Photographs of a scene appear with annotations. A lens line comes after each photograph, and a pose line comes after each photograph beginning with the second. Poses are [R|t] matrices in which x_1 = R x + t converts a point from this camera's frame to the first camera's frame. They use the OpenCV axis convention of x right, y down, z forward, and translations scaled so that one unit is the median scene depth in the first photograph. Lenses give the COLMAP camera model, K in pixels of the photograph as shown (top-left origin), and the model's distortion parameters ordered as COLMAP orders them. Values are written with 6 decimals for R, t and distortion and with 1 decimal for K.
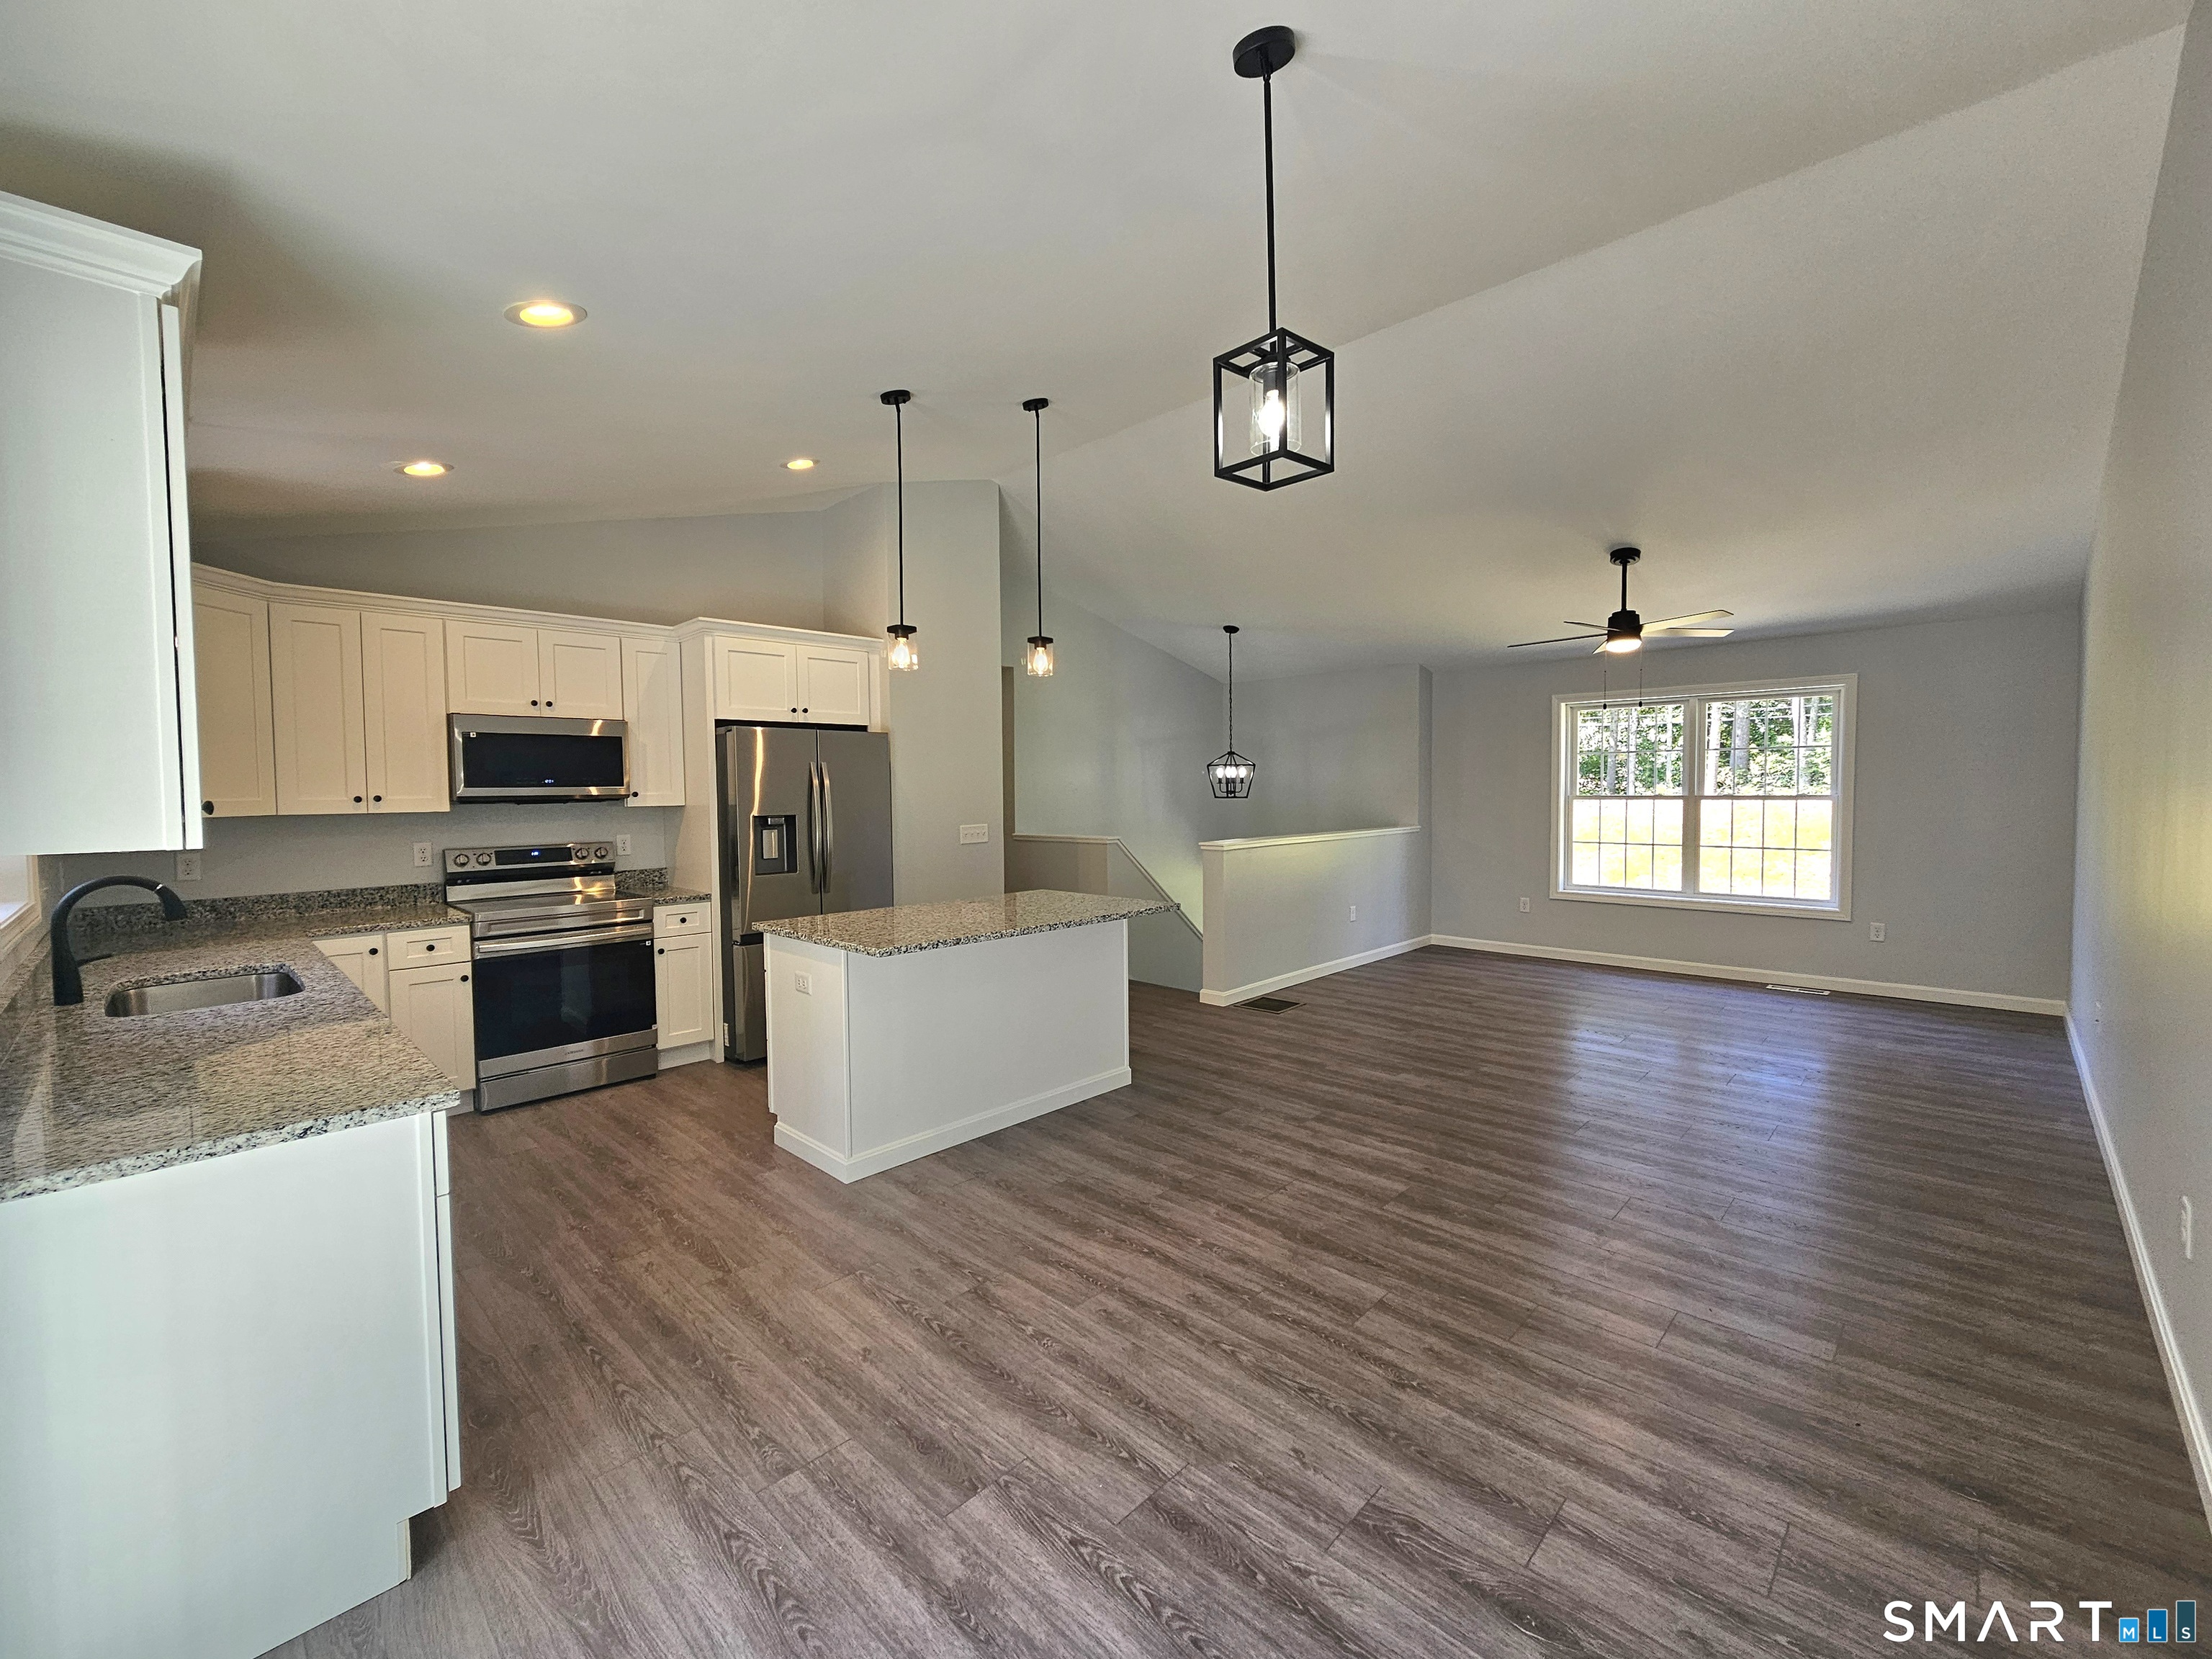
lens RADIAL K [[901.4, 0, 1112.4], [0, 901.4, 830.6], [0, 0, 1]] dist [-0.000555, 0.001321]
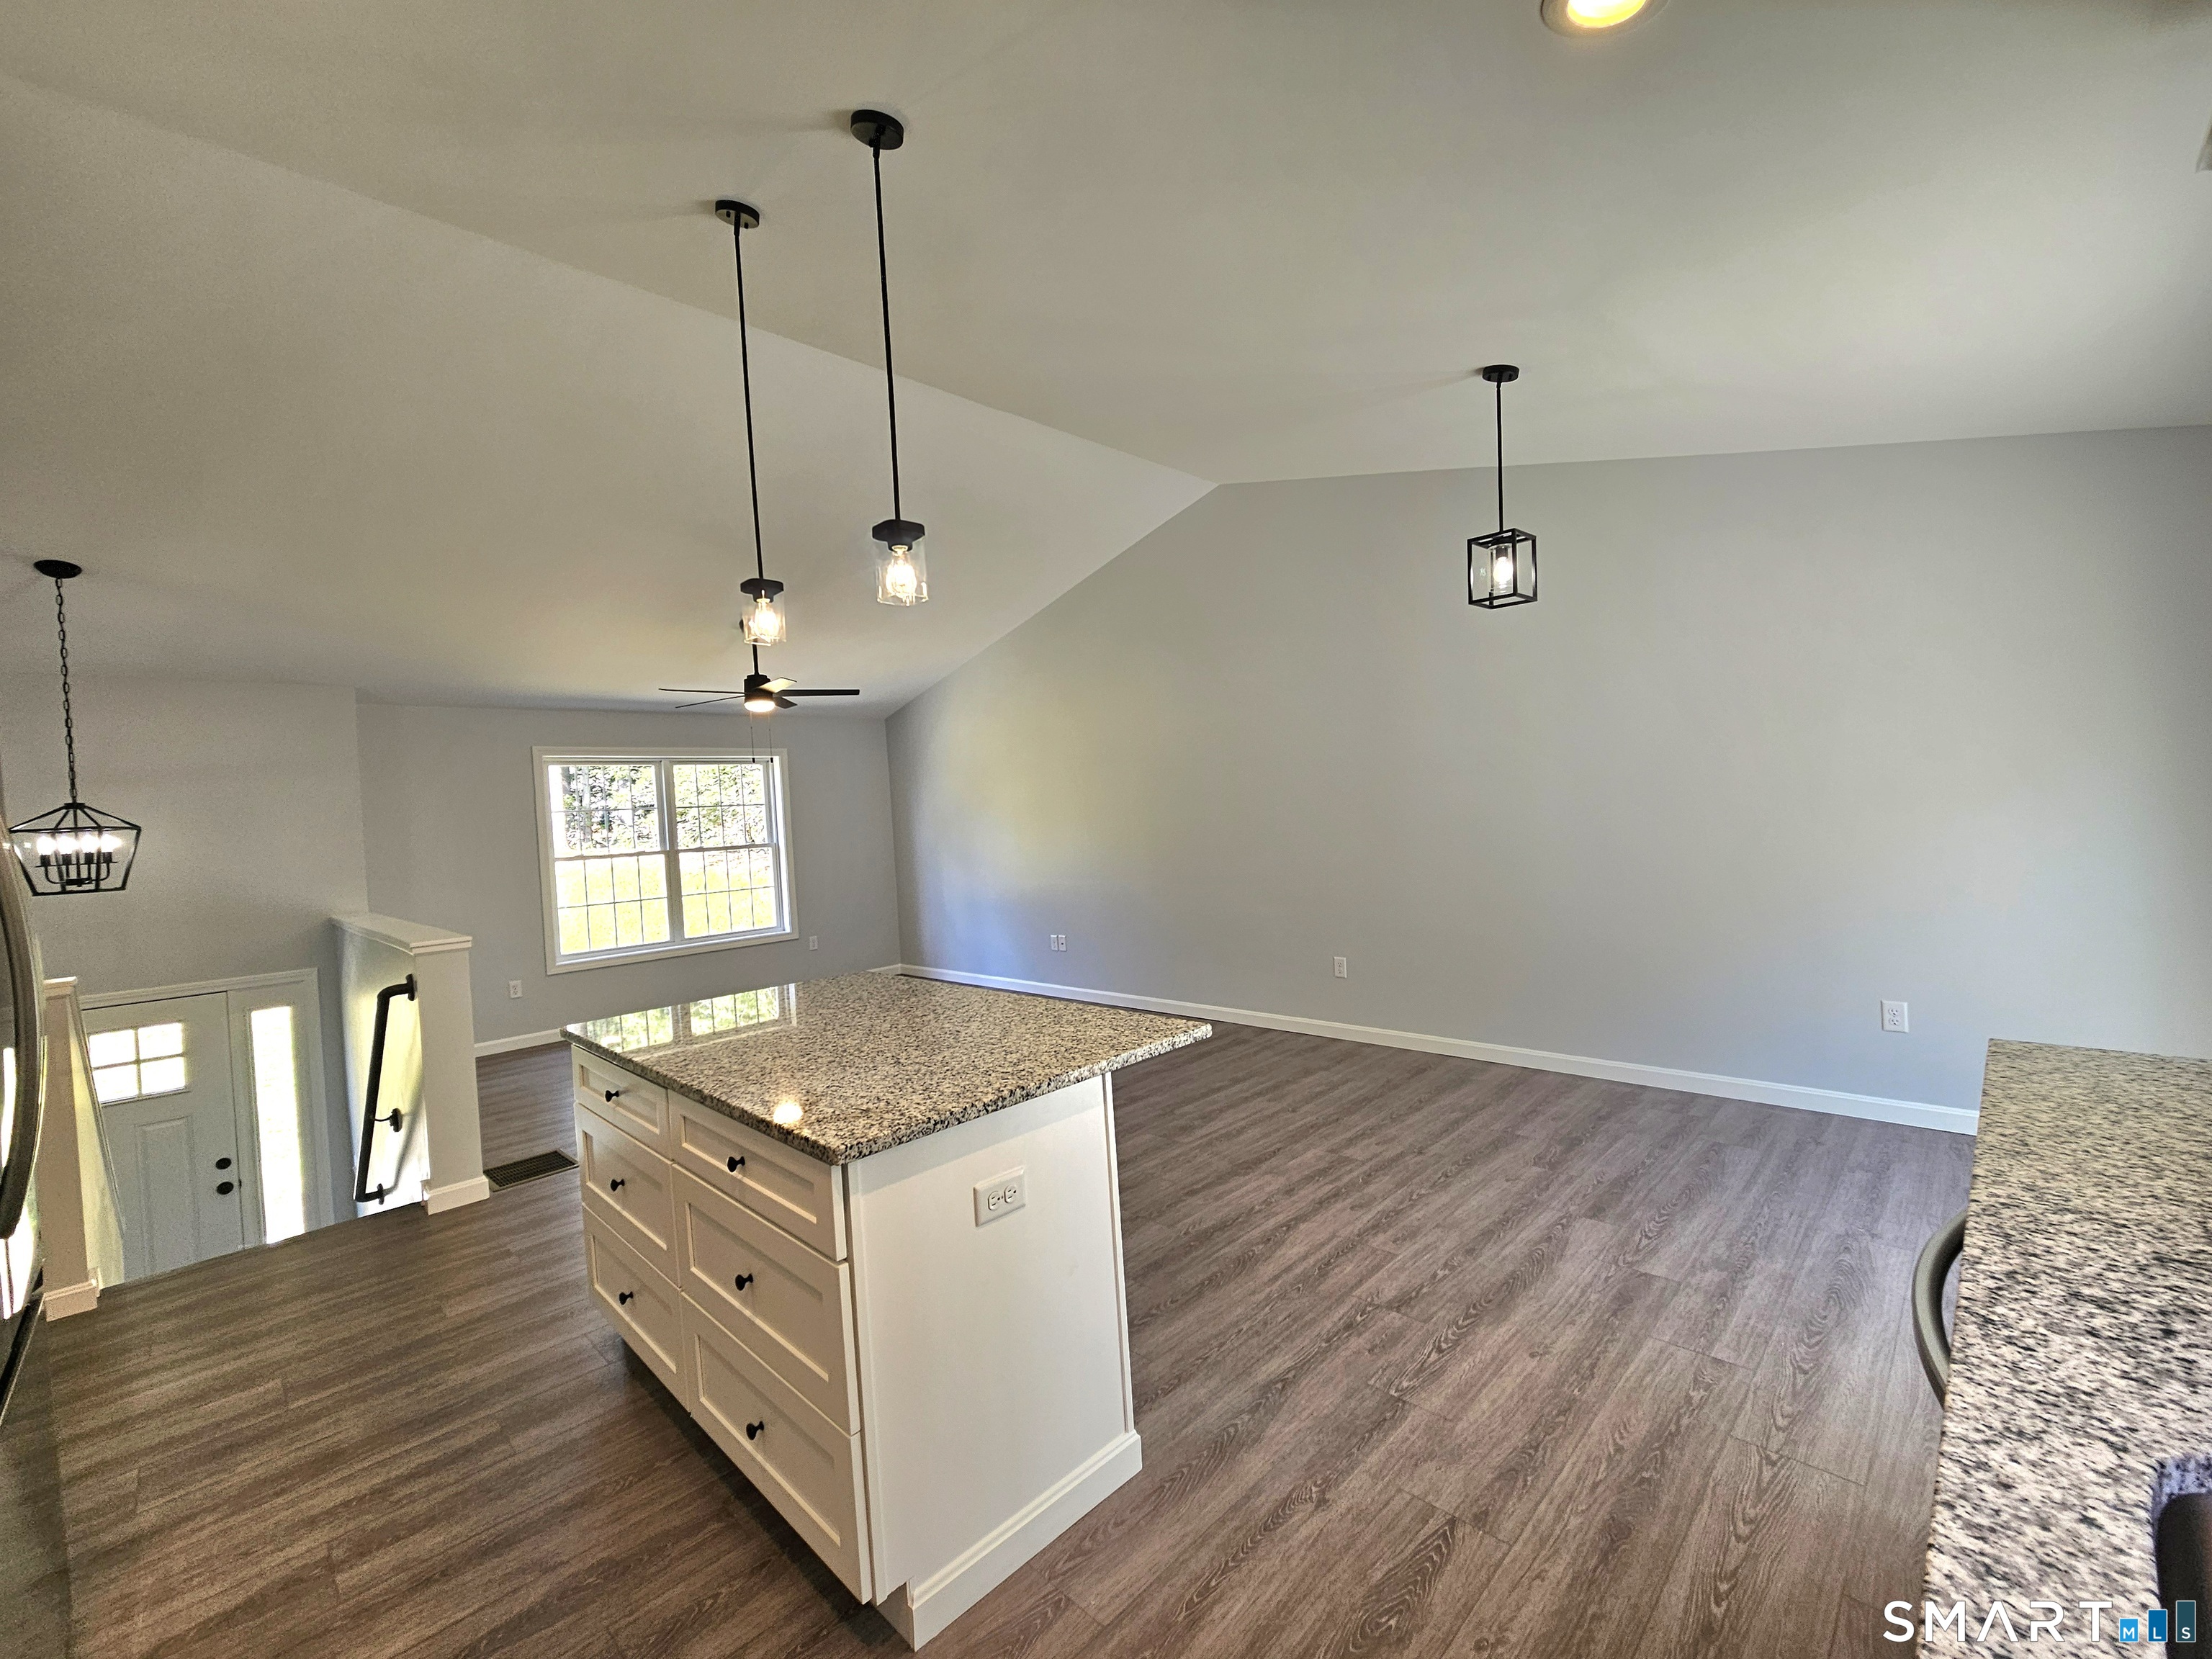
lens RADIAL K [[901.4, 0, 1093.0], [0, 901.4, 837.6], [0, 0, 1]] dist [-0.000555, 0.001321]
pose [[0.037851, -0.017887, 0.999123, -0.654693], [0.108408, 0.994012, 0.013689, -0.021799], [-0.993386, 0.107795, 0.039563, 0.718611]]
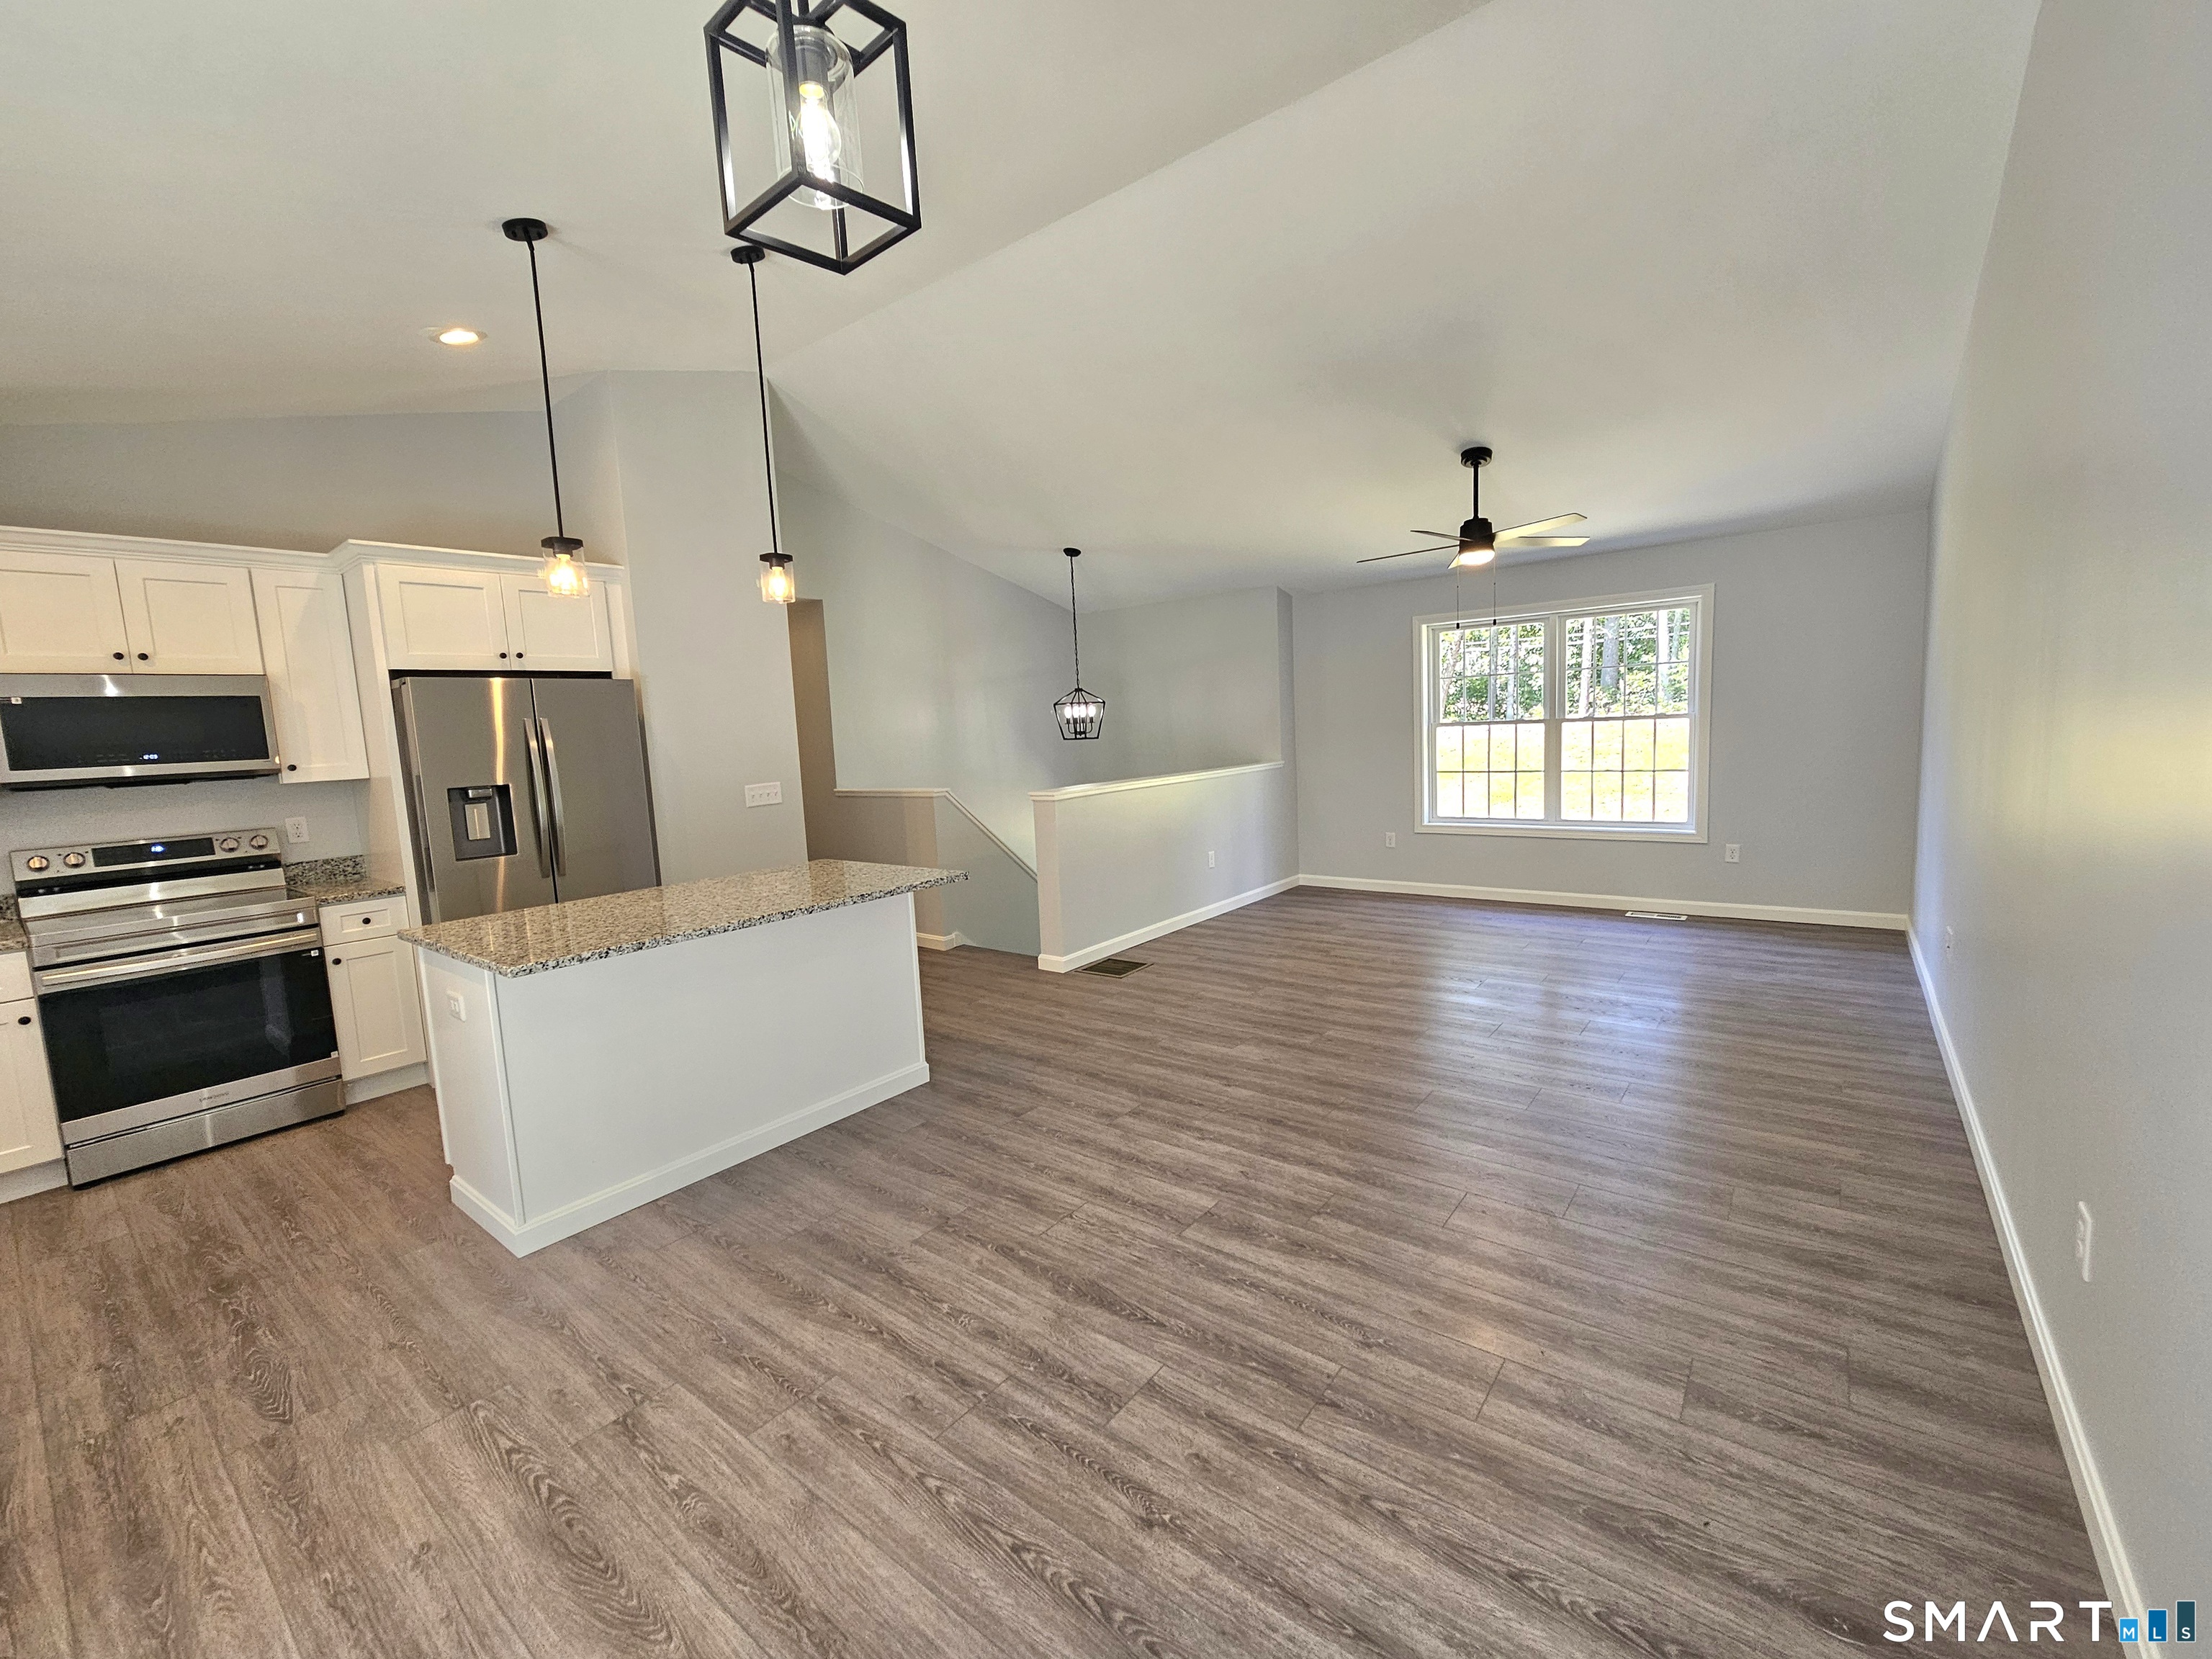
lens RADIAL K [[901.4, 0, 1108.6], [0, 901.4, 832.1], [0, 0, 1]] dist [-0.000555, 0.001321]
pose [[0.994125, -0.048861, 0.096579, 0.118686], [0.042161, 0.996639, 0.070234, -0.009850], [-0.099686, -0.065749, 0.992844, 0.141006]]
